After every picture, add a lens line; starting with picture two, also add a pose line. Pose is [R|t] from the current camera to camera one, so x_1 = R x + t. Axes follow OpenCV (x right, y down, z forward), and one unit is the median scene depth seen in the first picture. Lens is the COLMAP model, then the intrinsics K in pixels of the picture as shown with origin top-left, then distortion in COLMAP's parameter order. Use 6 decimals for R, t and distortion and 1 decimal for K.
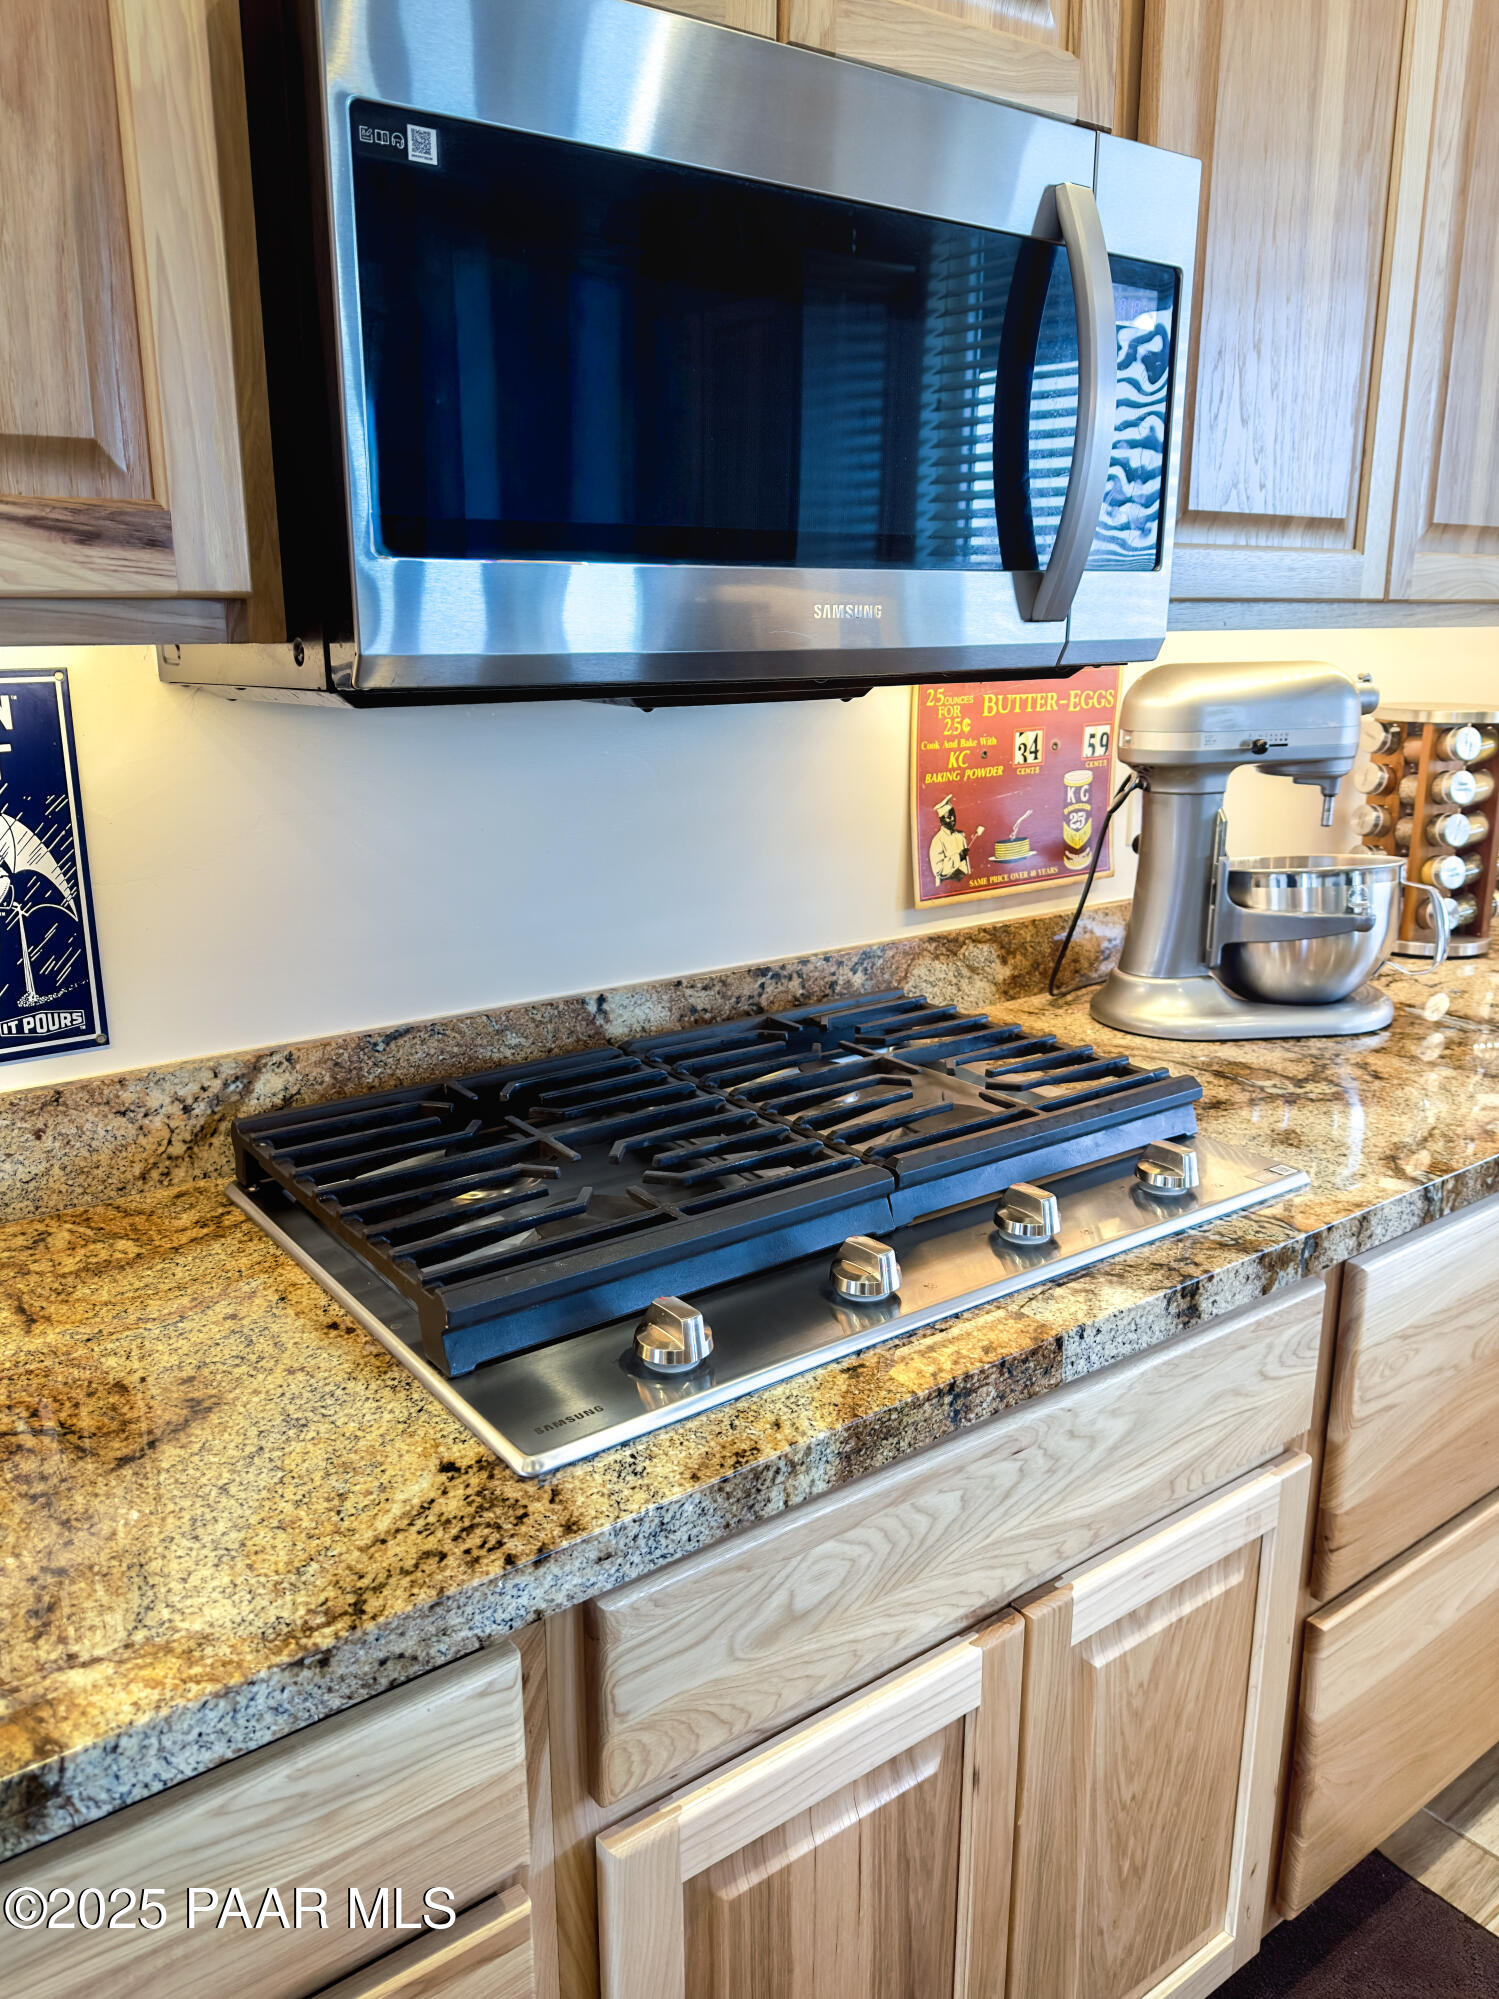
lens RADIAL K [[1470.2, 0, 749.5], [0, 1470.2, 999.5], [0, 0, 1]] dist [0.054369, -0.000270]
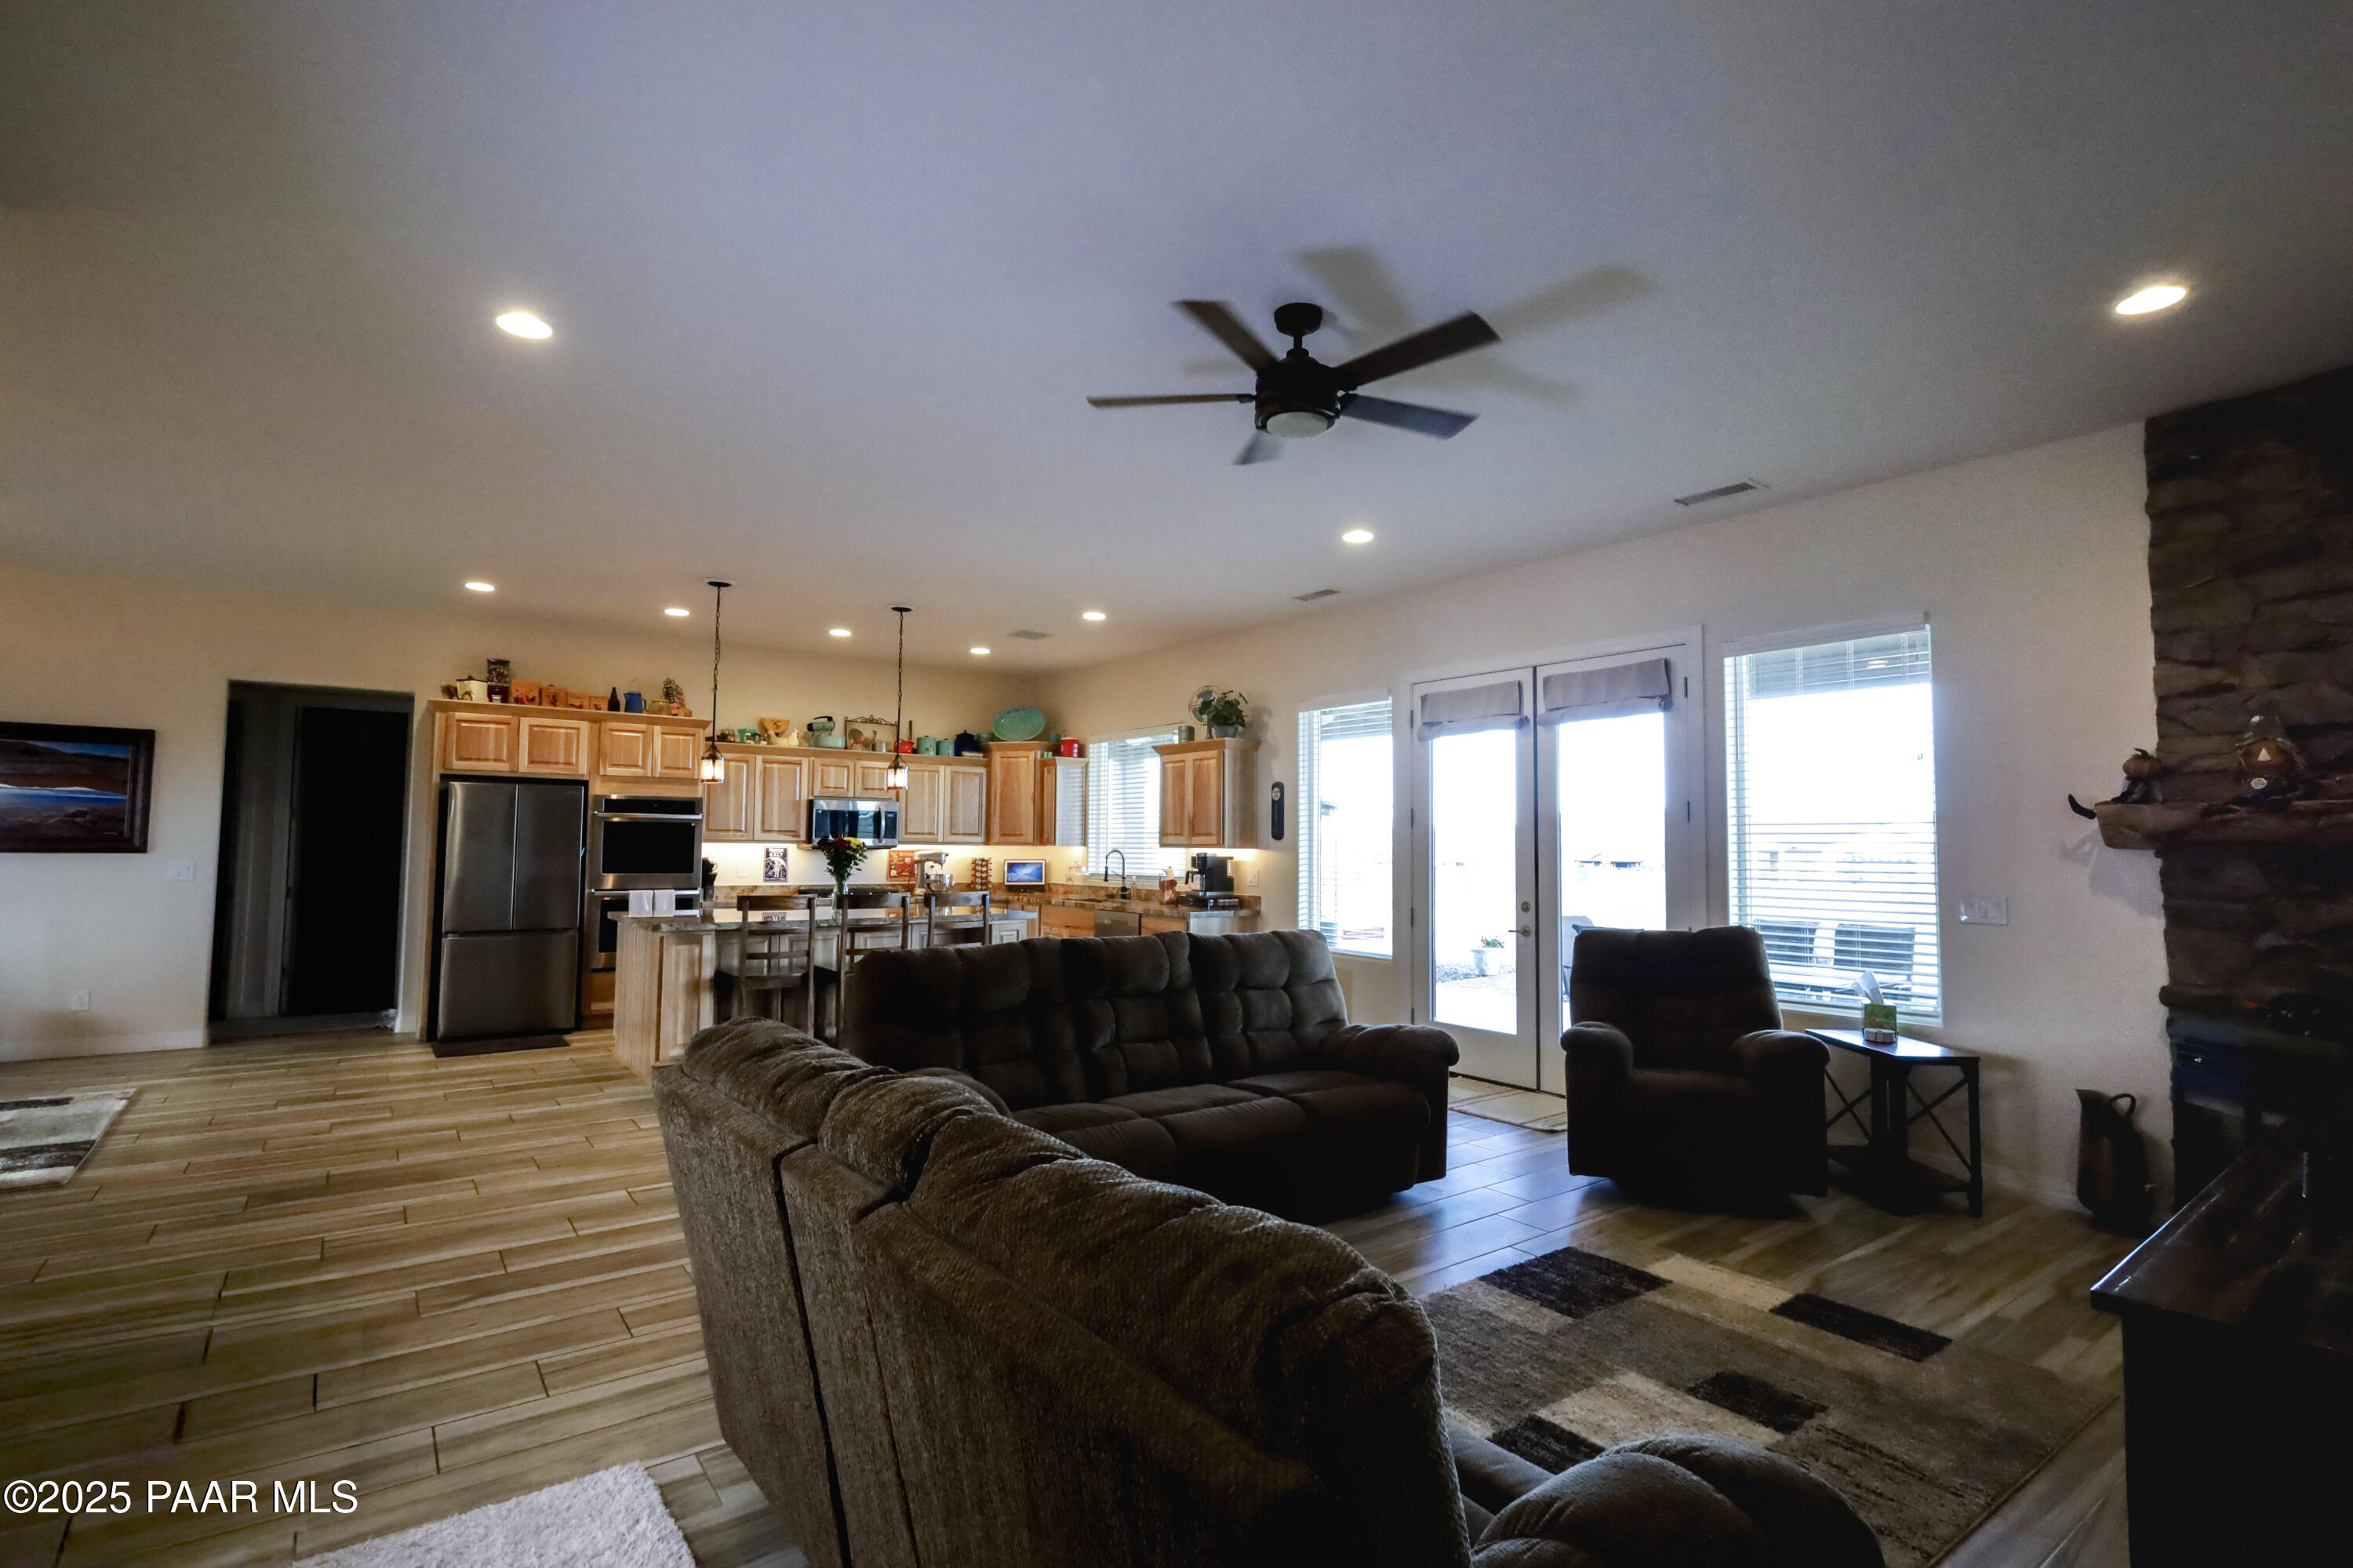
lens RADIAL K [[1108.8, 0, 1176.5], [0, 1108.8, 784.0], [0, 0, 1]] dist [-0.001546, 0.000650]
pose [[0.999921, 0.011986, -0.003729, 1.713375], [-0.012552, 0.952126, -0.305447, 1.271787], [-0.000111, 0.305470, 0.952202, -4.896227]]
